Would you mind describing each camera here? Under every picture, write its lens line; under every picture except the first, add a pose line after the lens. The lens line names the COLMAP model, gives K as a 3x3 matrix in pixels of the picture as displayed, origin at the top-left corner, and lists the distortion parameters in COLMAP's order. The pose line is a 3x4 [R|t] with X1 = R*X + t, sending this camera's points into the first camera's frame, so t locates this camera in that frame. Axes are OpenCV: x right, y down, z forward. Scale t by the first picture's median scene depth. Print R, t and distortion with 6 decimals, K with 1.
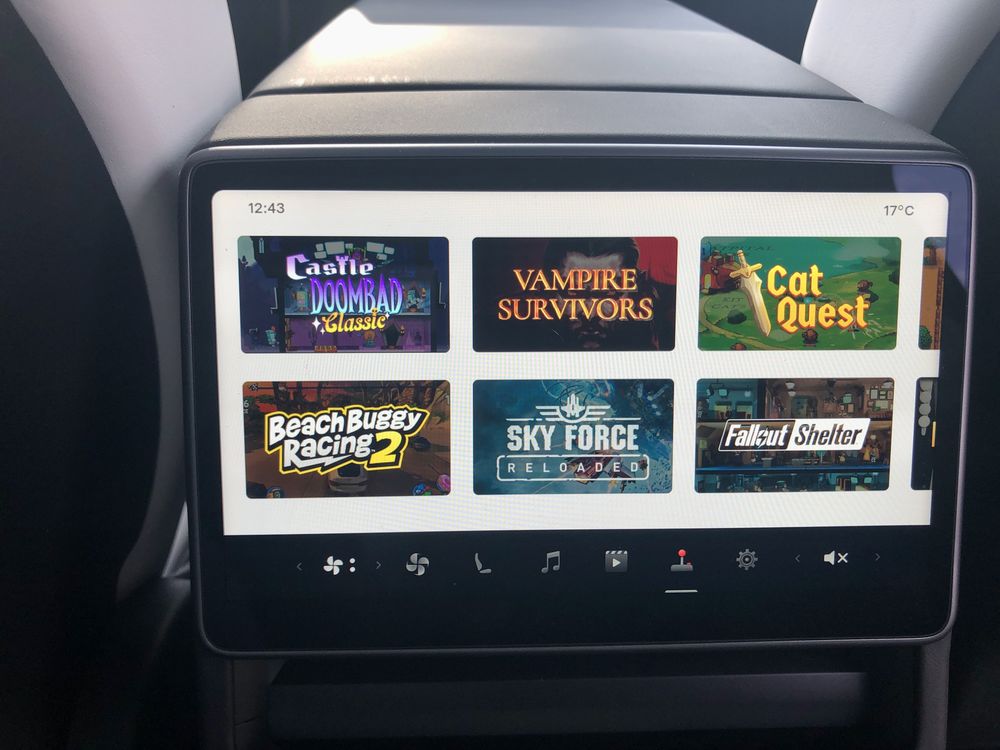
lens RADIAL K [[821.8, 0, 498.0], [0, 821.8, 370.9], [0, 0, 1]] dist [-0.006741, -0.004031]
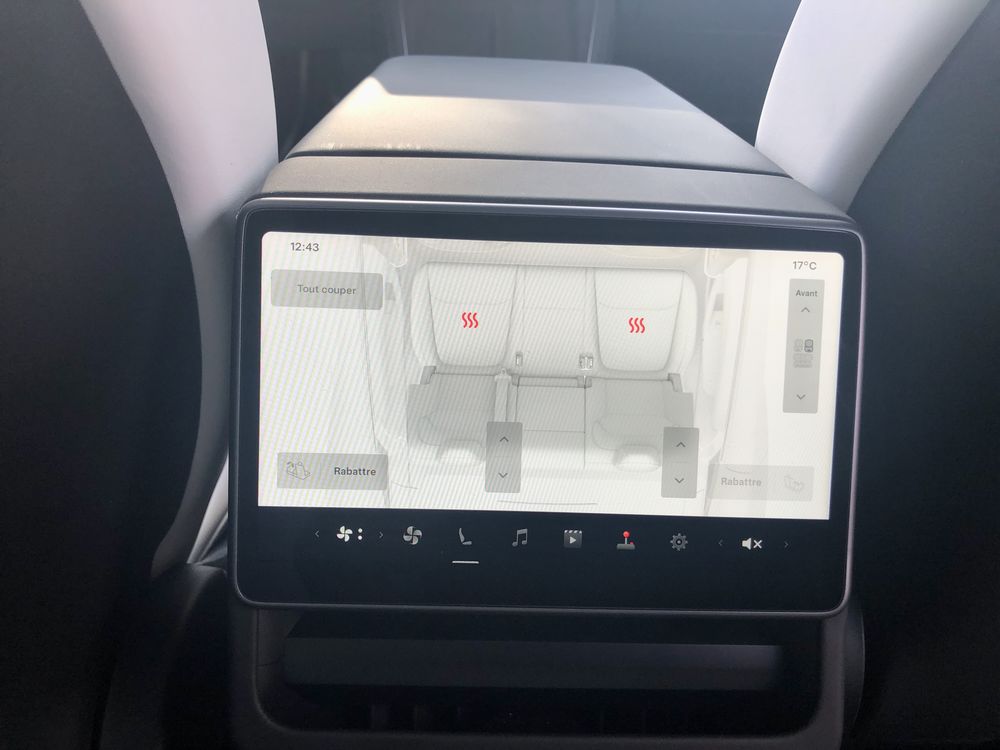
lens RADIAL K [[821.8, 0, 494.4], [0, 821.8, 384.2], [0, 0, 1]] dist [-0.006741, -0.004031]
pose [[0.999443, 0.033347, -0.001301, 0.019357], [-0.033372, 0.998566, -0.041857, 0.053794], [-0.000097, 0.041877, 0.999123, -0.244826]]
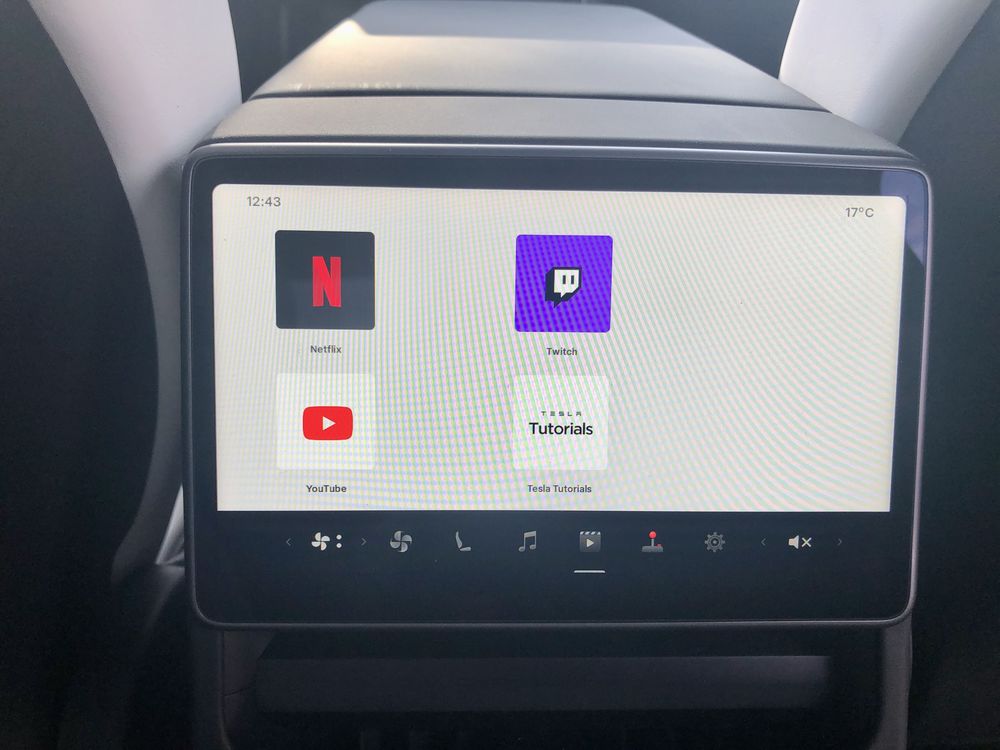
lens RADIAL K [[821.8, 0, 491.1], [0, 821.8, 368.0], [0, 0, 1]] dist [-0.006741, -0.004031]
pose [[0.999913, 0.013205, -0.000703, 0.015083], [-0.013217, 0.999666, -0.022202, 0.034459], [0.000410, 0.022210, 0.999753, -0.054795]]
